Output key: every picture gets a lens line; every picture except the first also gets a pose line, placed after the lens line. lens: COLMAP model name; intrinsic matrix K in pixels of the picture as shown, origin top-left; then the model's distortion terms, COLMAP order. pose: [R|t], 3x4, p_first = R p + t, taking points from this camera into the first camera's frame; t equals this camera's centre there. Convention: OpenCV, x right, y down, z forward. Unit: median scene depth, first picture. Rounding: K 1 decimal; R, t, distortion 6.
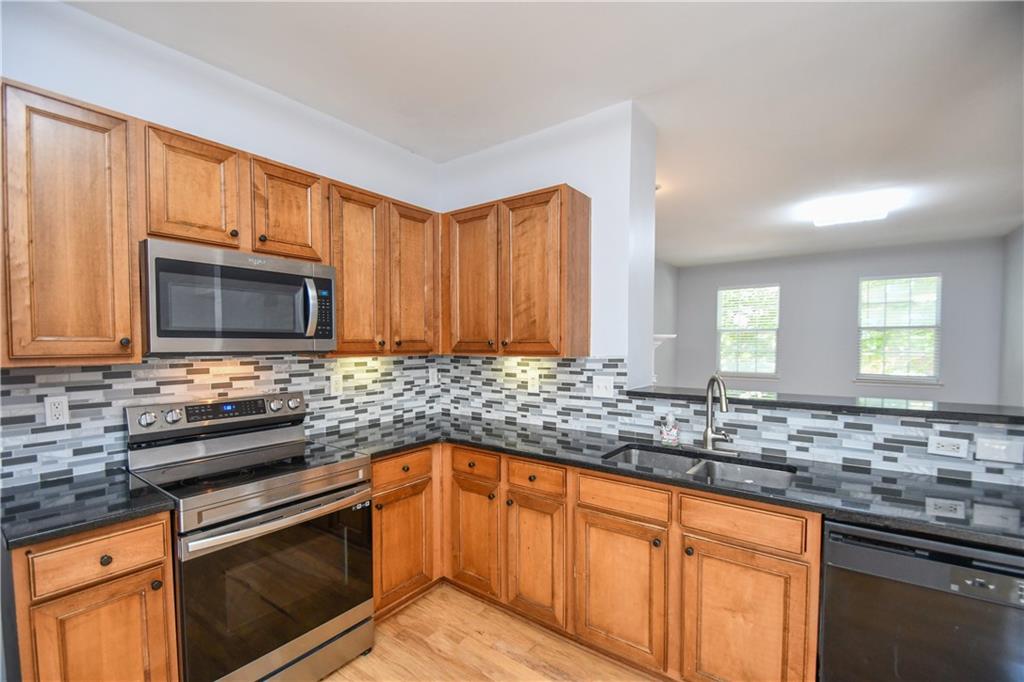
lens RADIAL K [[456.0, 0, 495.7], [0, 456.0, 359.2], [0, 0, 1]] dist [0.012607, -0.015996]
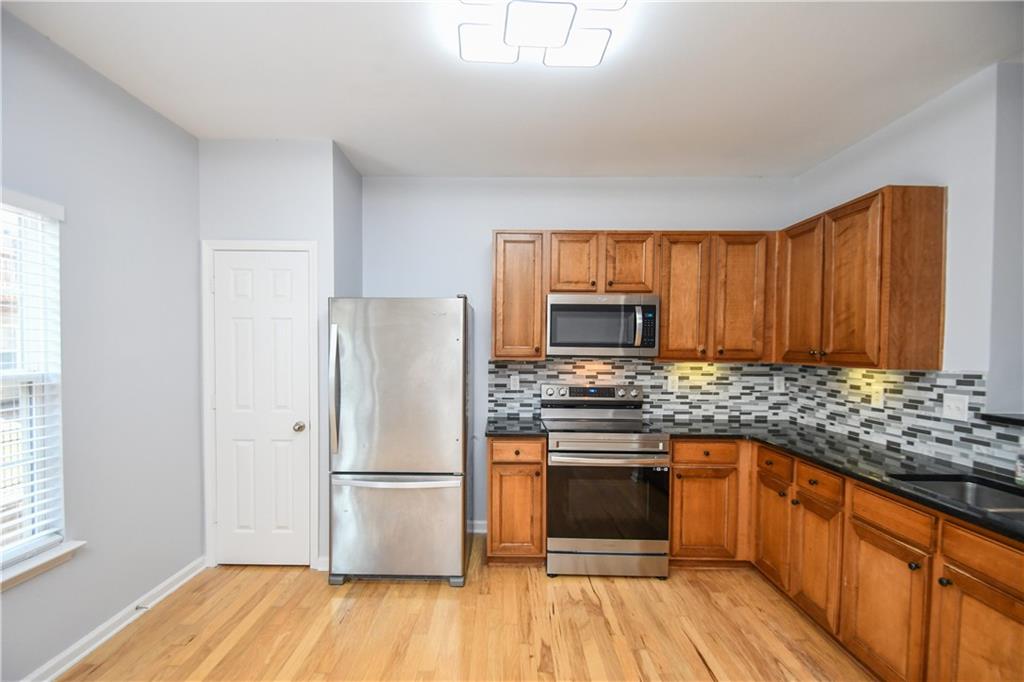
lens RADIAL K [[456.0, 0, 495.7], [0, 456.0, 359.2], [0, 0, 1]] dist [0.012607, -0.015996]
pose [[0.600043, 0.027604, -0.799491, 0.423672], [-0.039994, 0.999190, 0.004482, 0.002410], [0.798967, 0.029285, 0.600661, -0.199391]]
